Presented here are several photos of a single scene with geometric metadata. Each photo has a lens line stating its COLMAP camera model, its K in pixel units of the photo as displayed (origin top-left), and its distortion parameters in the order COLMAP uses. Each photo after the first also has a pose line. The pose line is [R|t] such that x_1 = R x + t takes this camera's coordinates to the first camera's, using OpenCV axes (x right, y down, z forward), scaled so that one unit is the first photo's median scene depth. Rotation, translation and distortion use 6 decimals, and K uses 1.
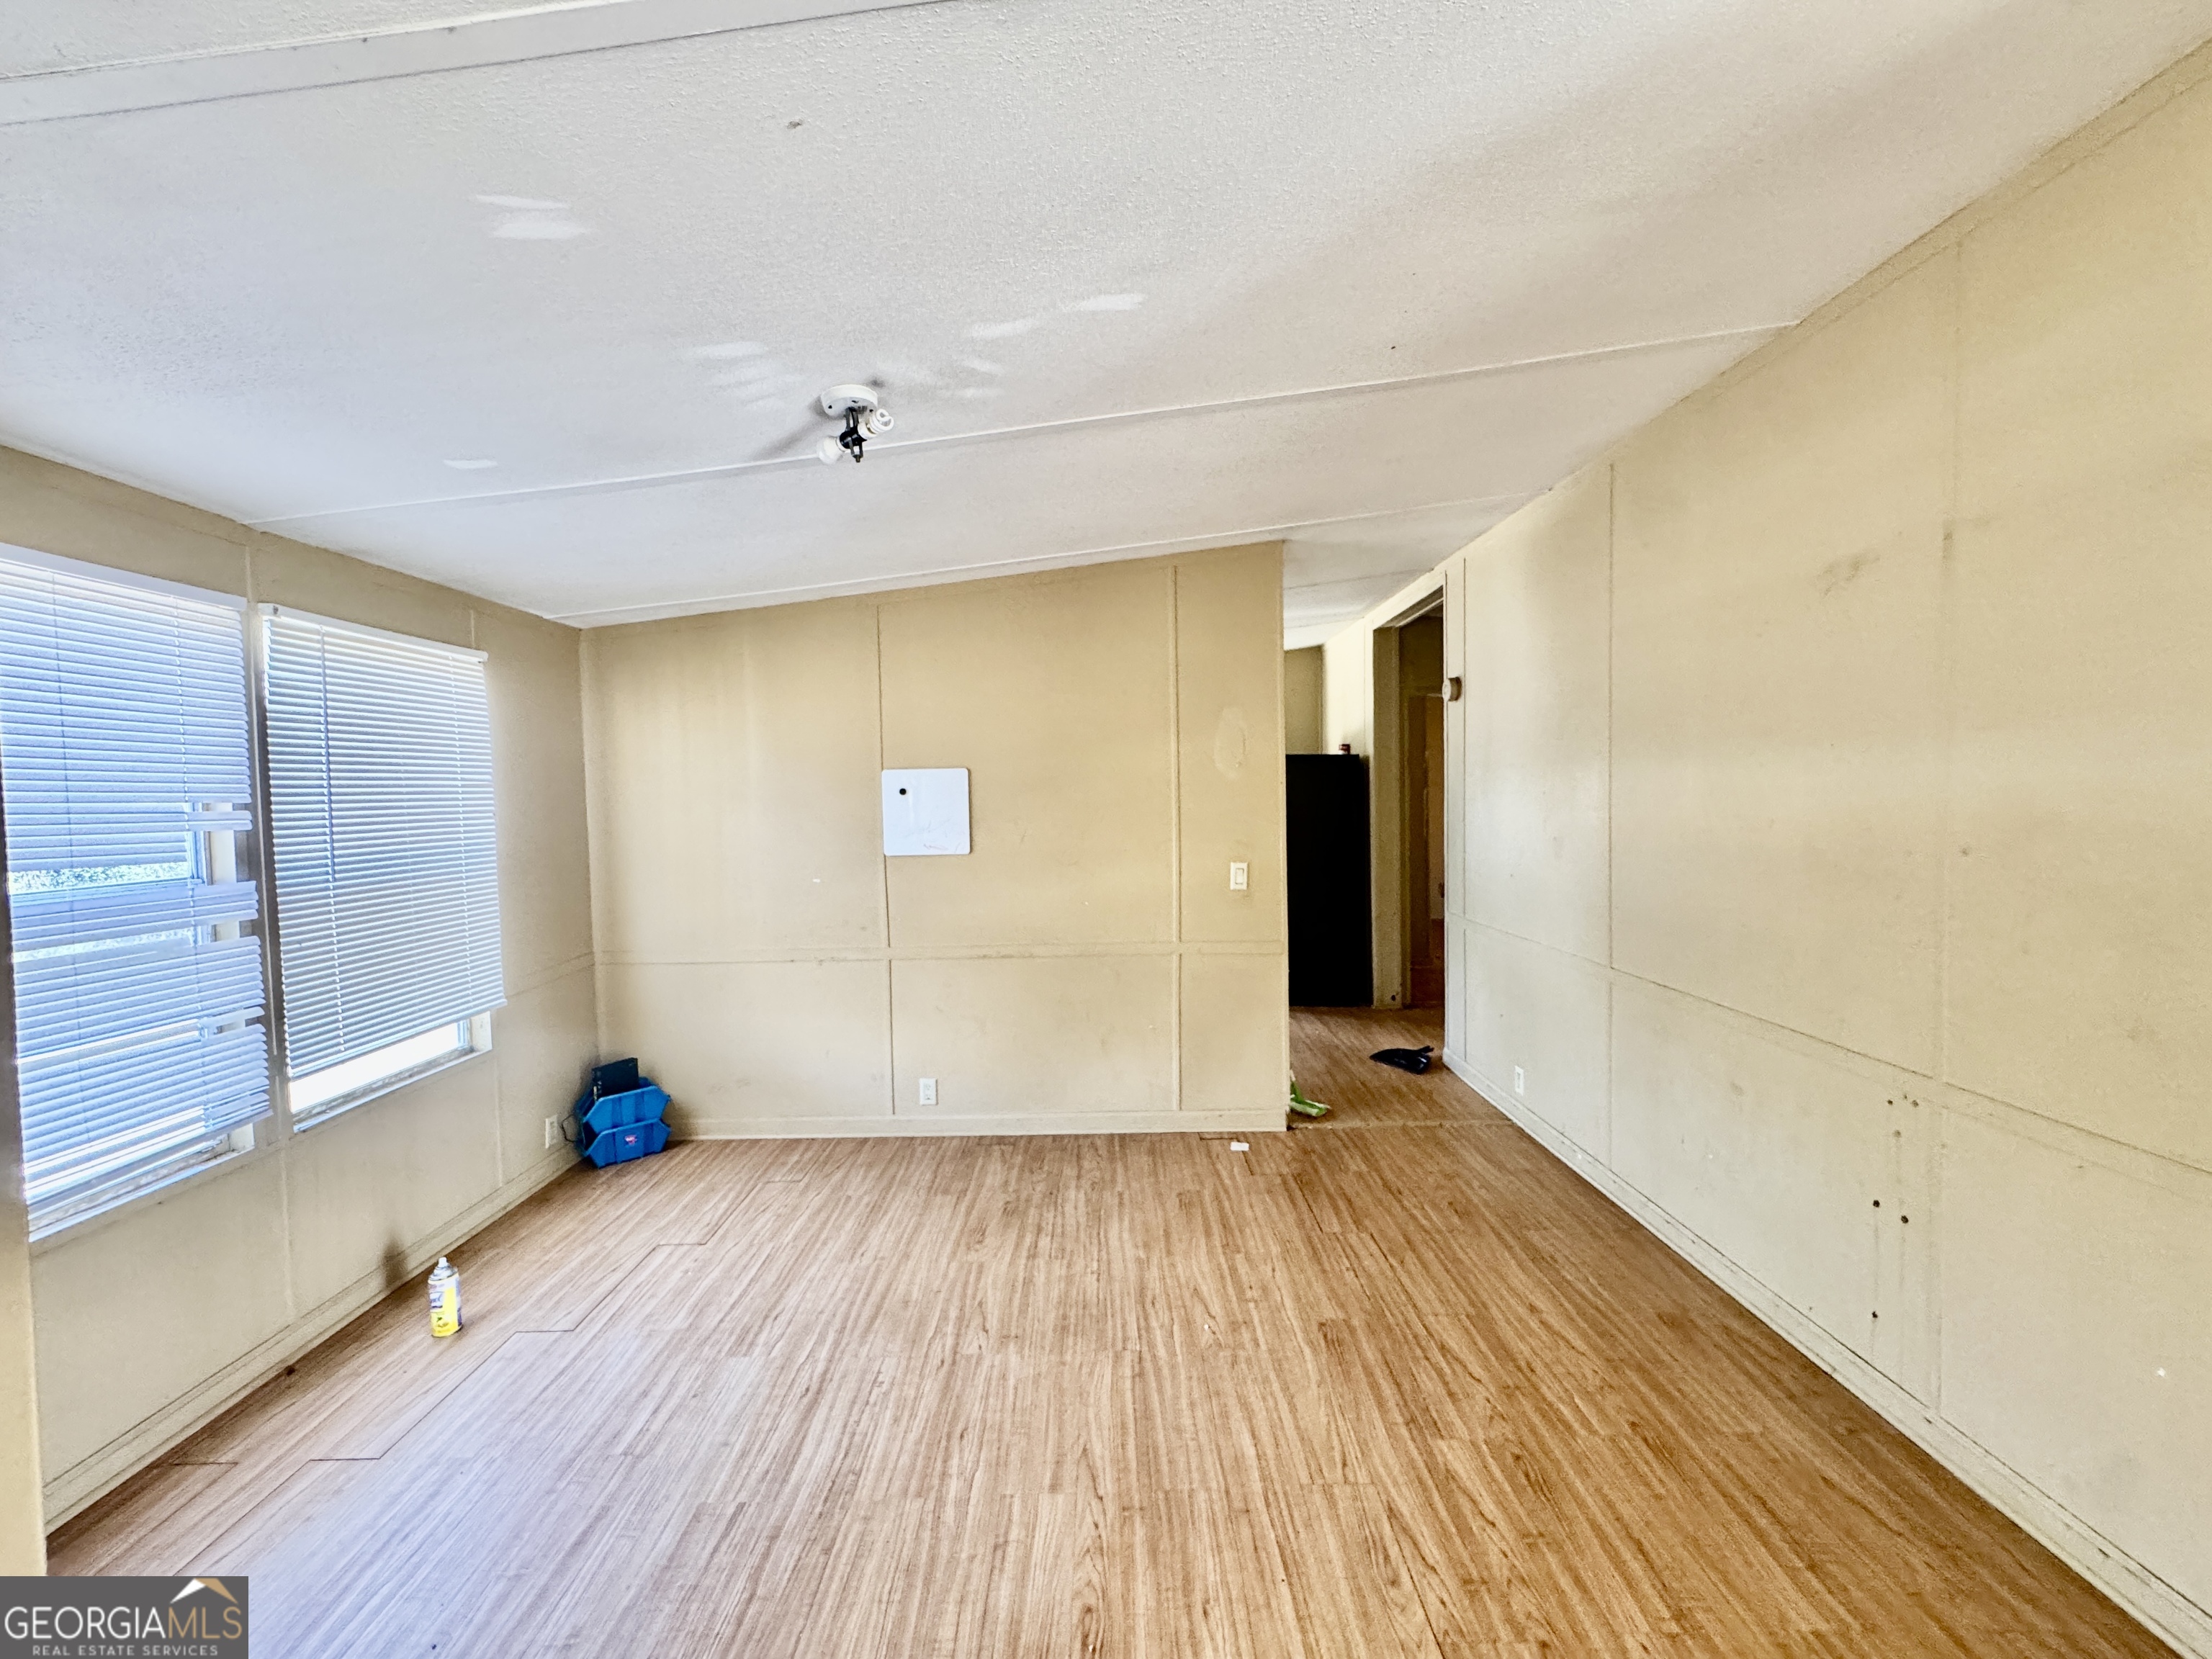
lens RADIAL K [[877.5, 0, 1099.1], [0, 877.5, 826.0], [0, 0, 1]] dist [0.007365, -0.004423]
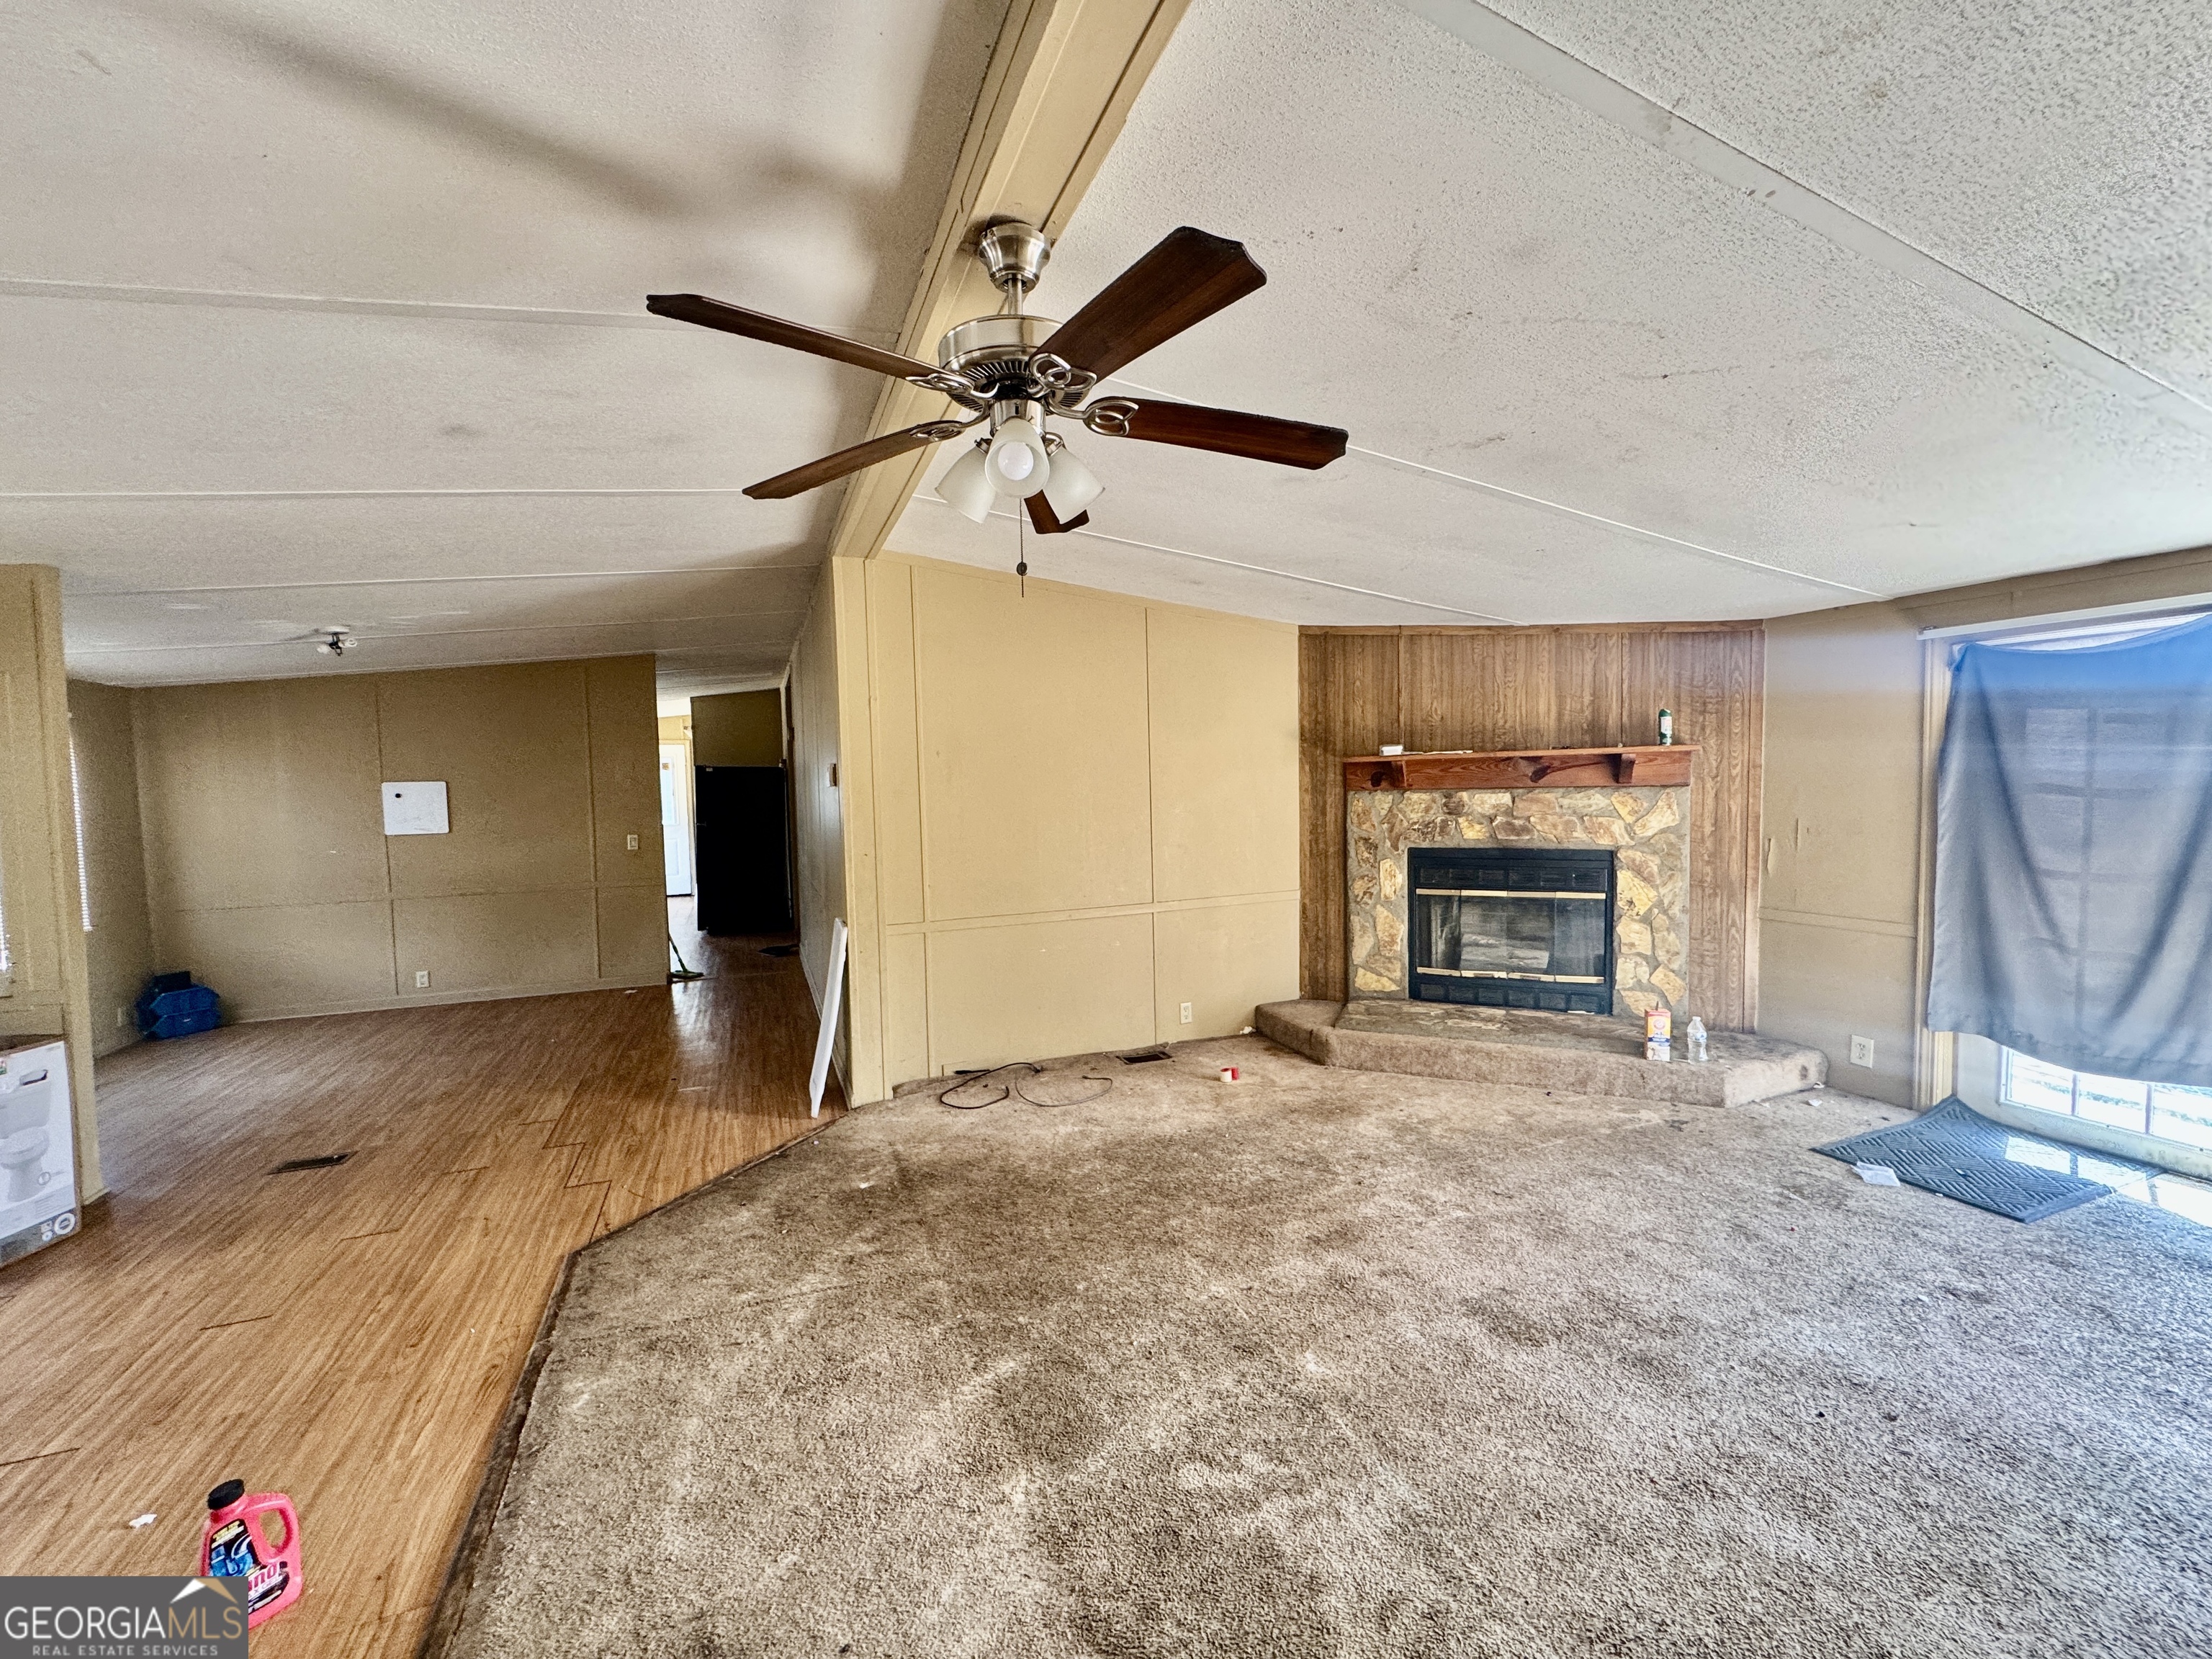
lens RADIAL K [[877.5, 0, 1099.1], [0, 877.5, 826.0], [0, 0, 1]] dist [0.007365, -0.004423]
pose [[0.928518, -0.019165, 0.370792, 0.384361], [0.017356, 0.999816, 0.008215, 0.026782], [-0.370881, -0.001192, 0.928680, -1.017680]]
